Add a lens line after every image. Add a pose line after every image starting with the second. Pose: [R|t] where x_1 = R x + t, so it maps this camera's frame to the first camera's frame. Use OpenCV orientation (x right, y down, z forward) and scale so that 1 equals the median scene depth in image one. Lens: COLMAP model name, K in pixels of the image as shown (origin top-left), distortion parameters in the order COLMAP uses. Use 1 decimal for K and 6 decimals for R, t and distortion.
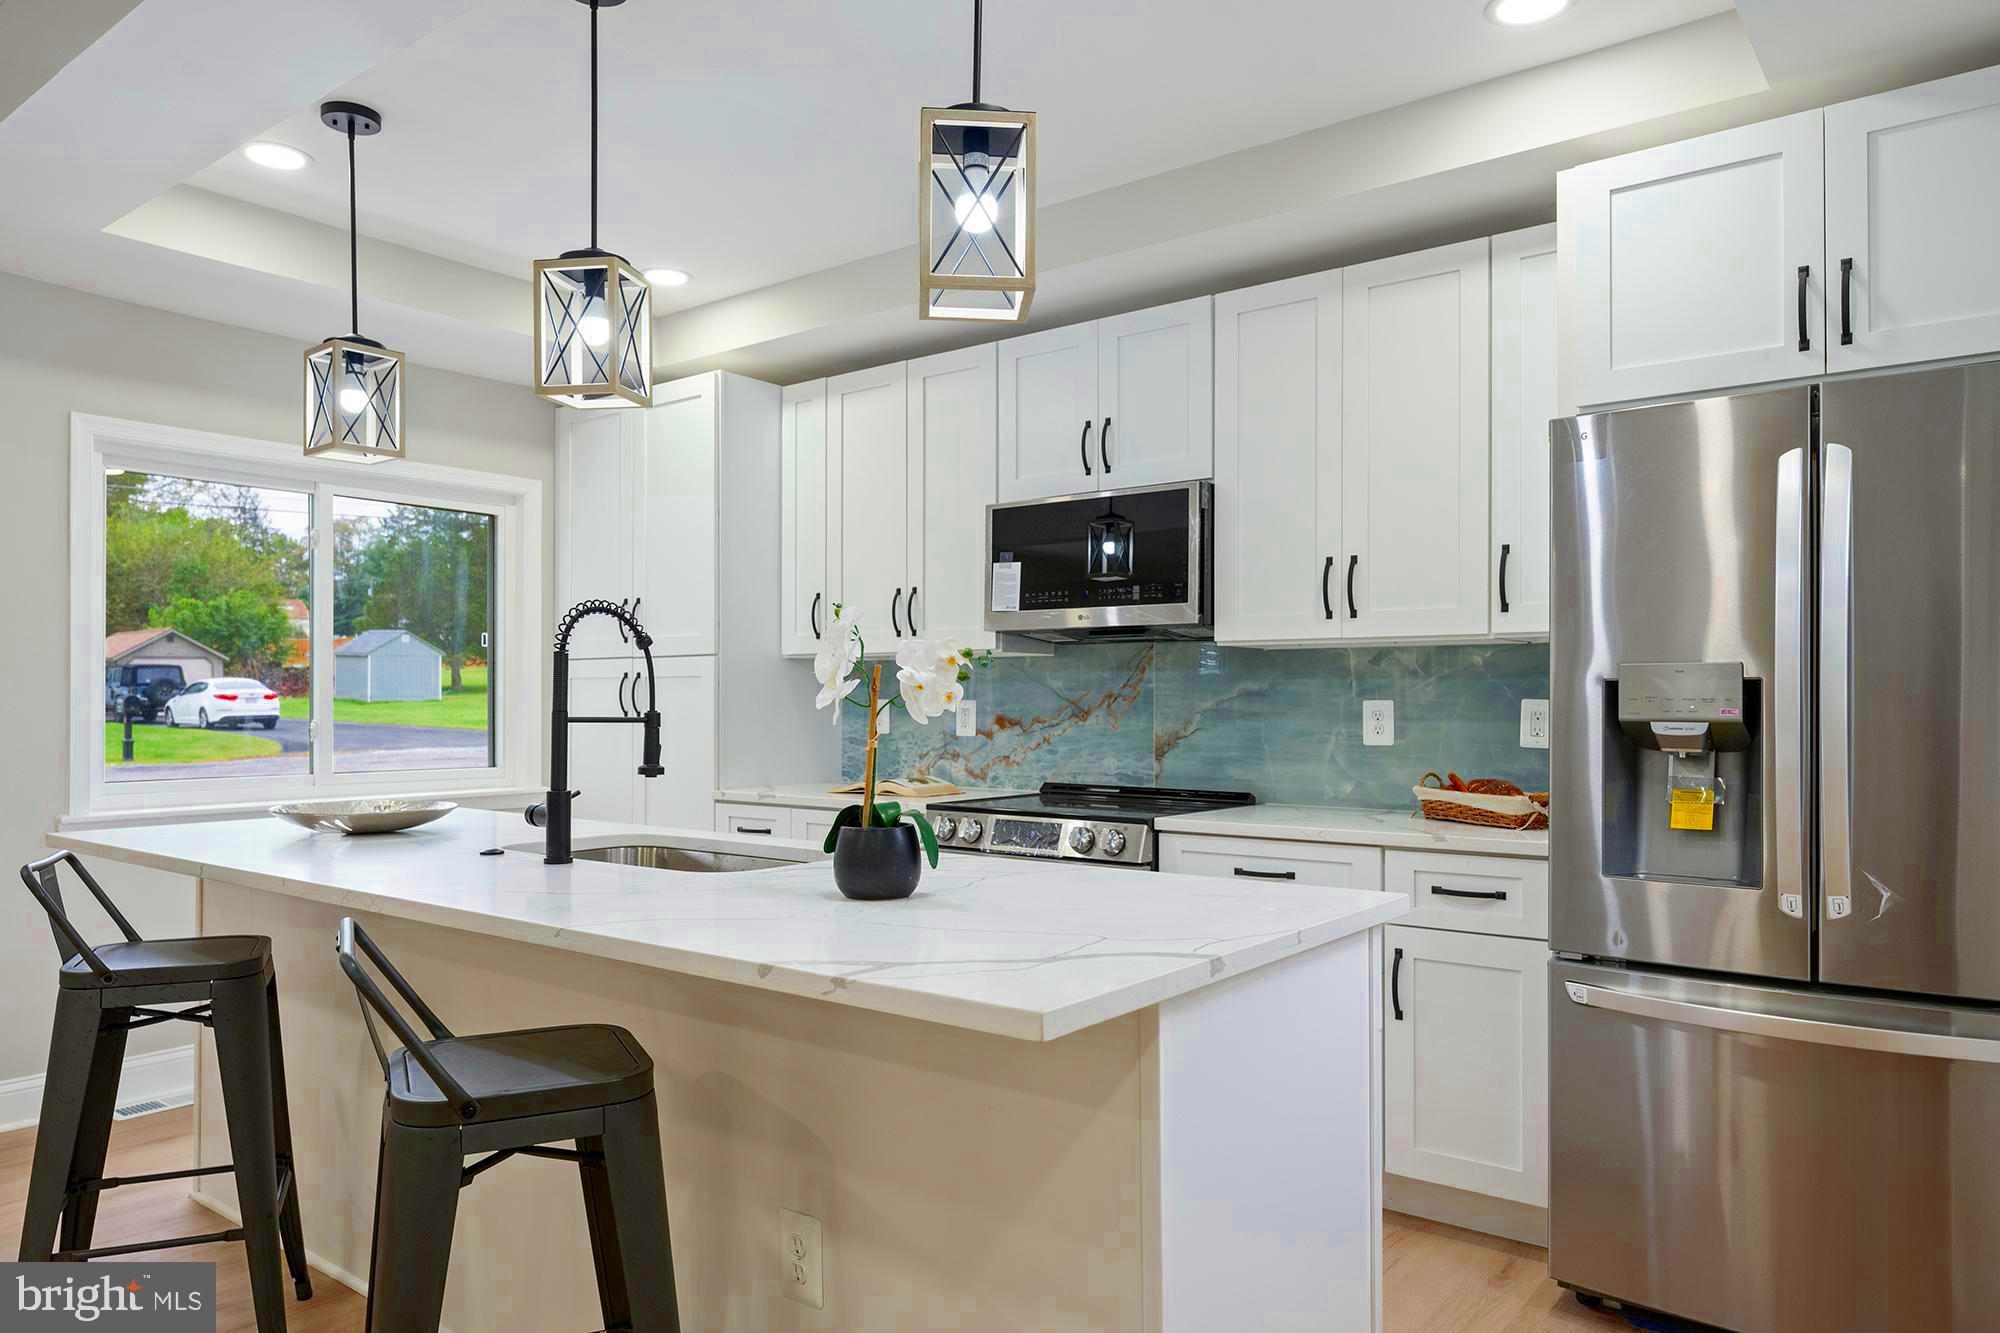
lens RADIAL K [[1302.1, 0, 998.9], [0, 1302.1, 702.2], [0, 0, 1]] dist [-0.002682, -0.003908]
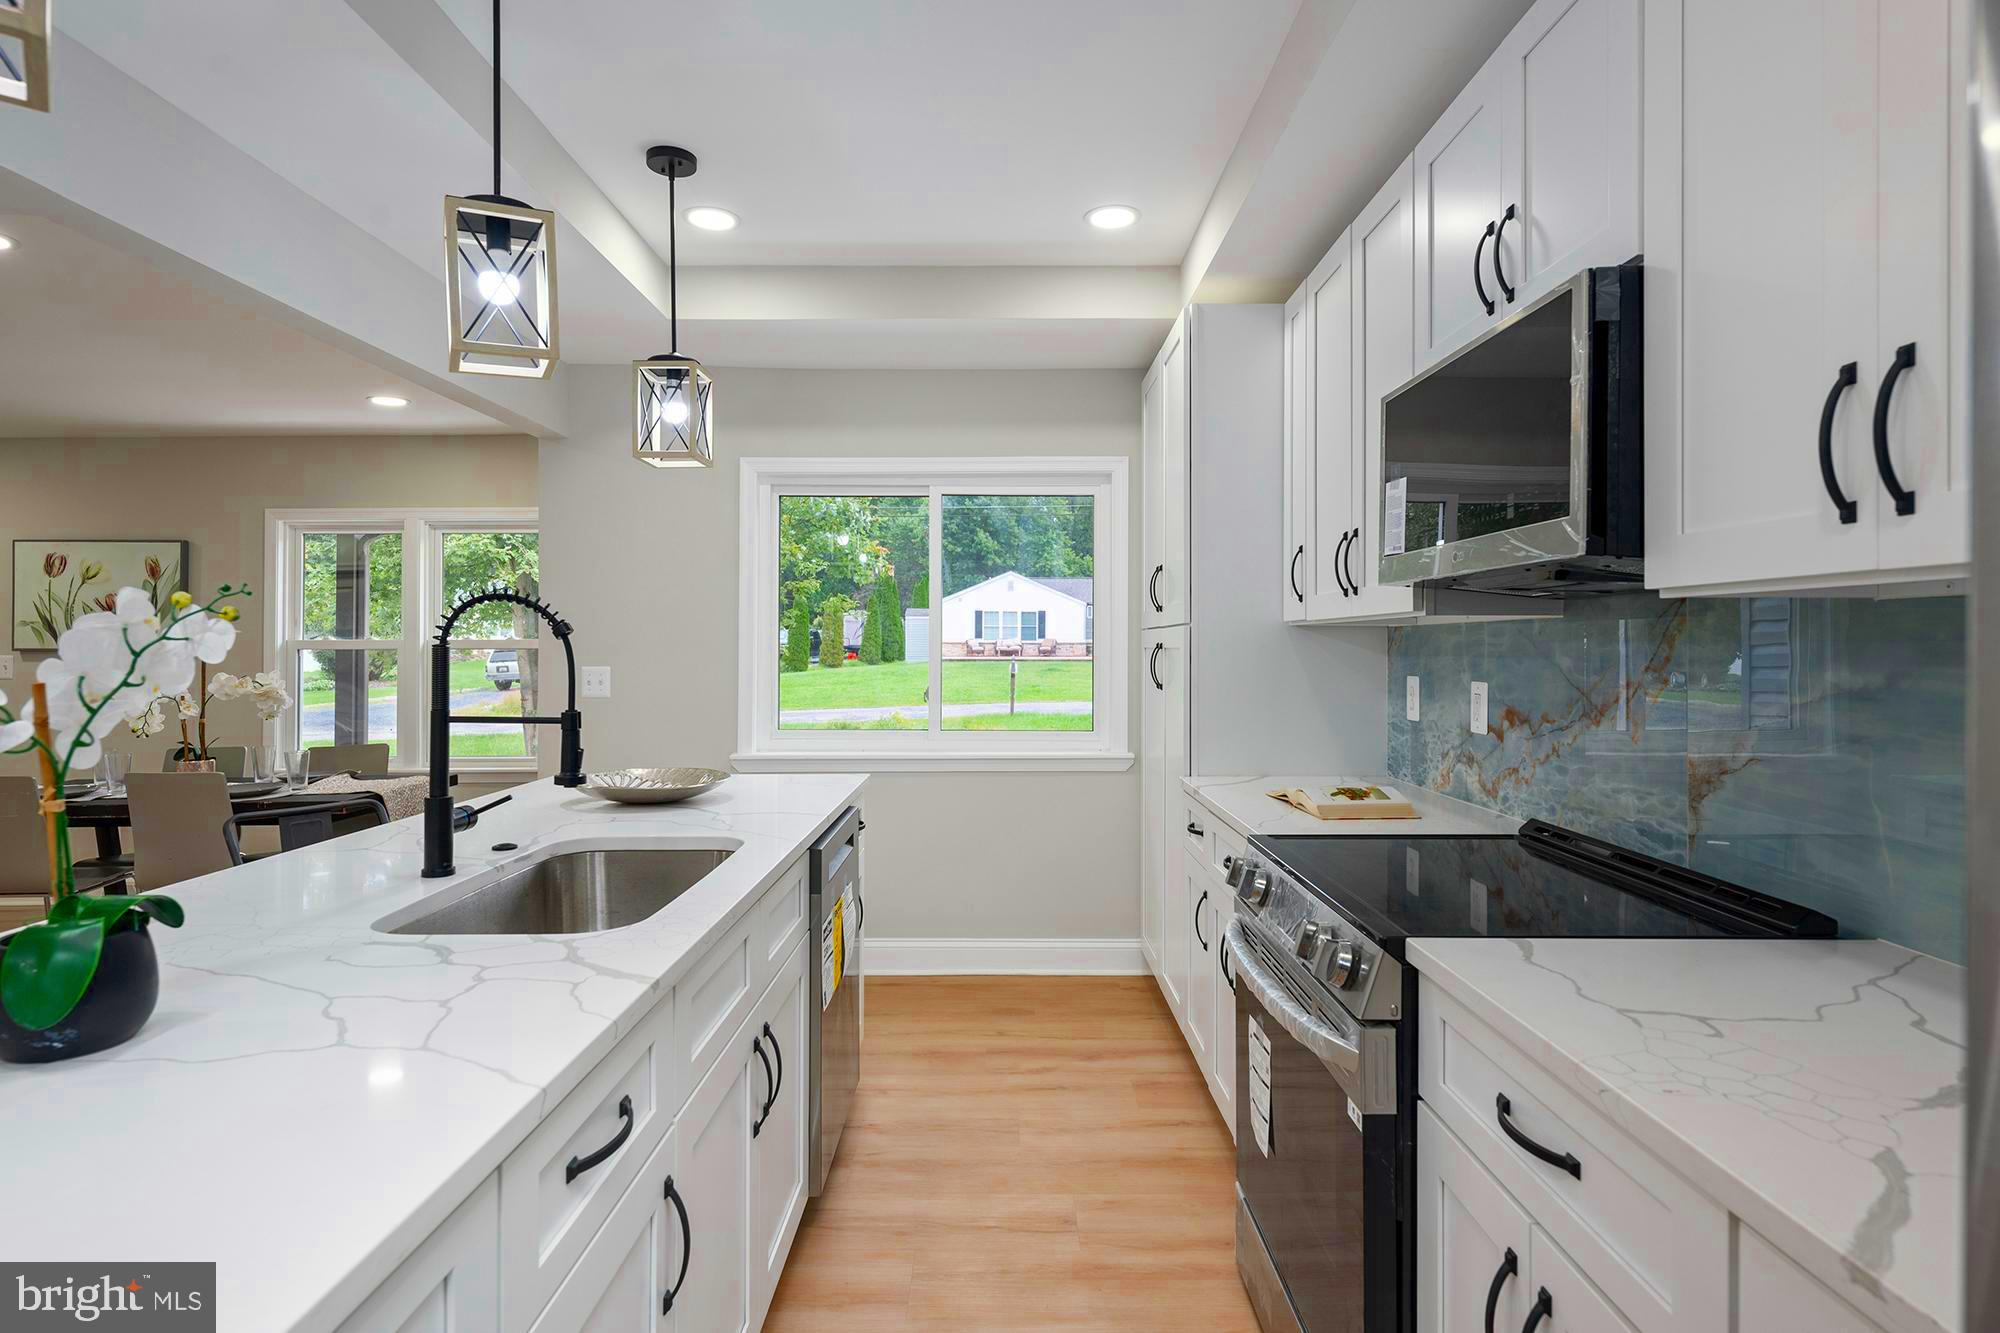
lens RADIAL K [[1028.0, 0, 1000.0], [0, 1028.0, 666.5], [0, 0, 1]] dist [-0.001198, 0.000008]
pose [[0.605464, 0.014676, -0.795737, 0.384858], [-0.000606, 0.999838, 0.017979, -0.029508], [0.795872, -0.010403, 0.605375, 0.684100]]
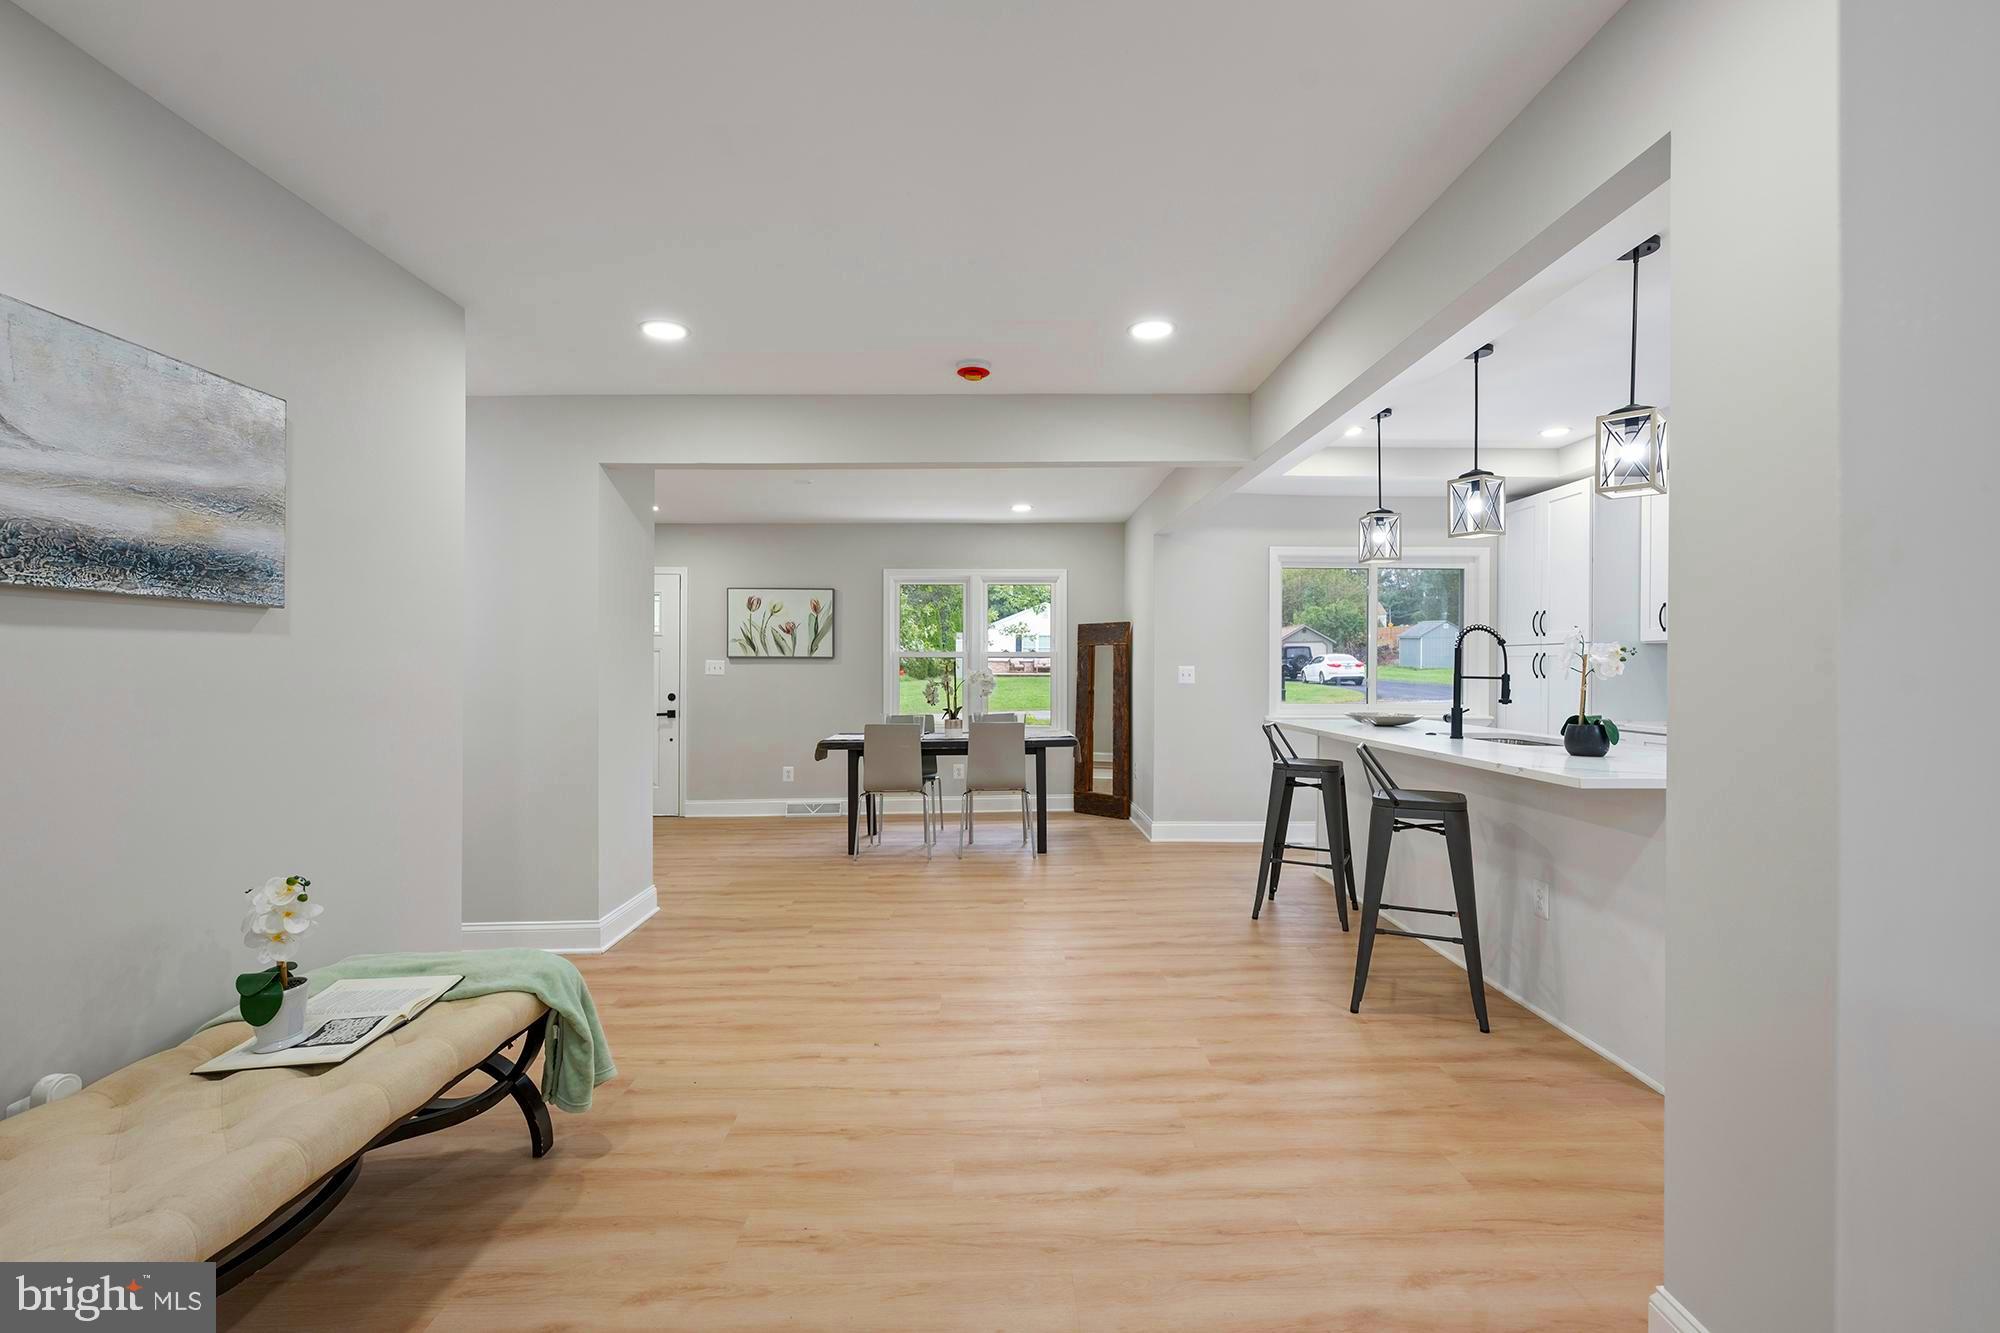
lens RADIAL K [[890.1, 0, 1000.0], [0, 890.1, 666.5], [0, 0, 1]] dist [-0.003683, -0.000346]
pose [[0.624369, 0.001701, -0.781128, 0.310787], [-0.003706, 0.999993, -0.000785, -0.001355], [0.781121, 0.003385, 0.624370, -0.500427]]
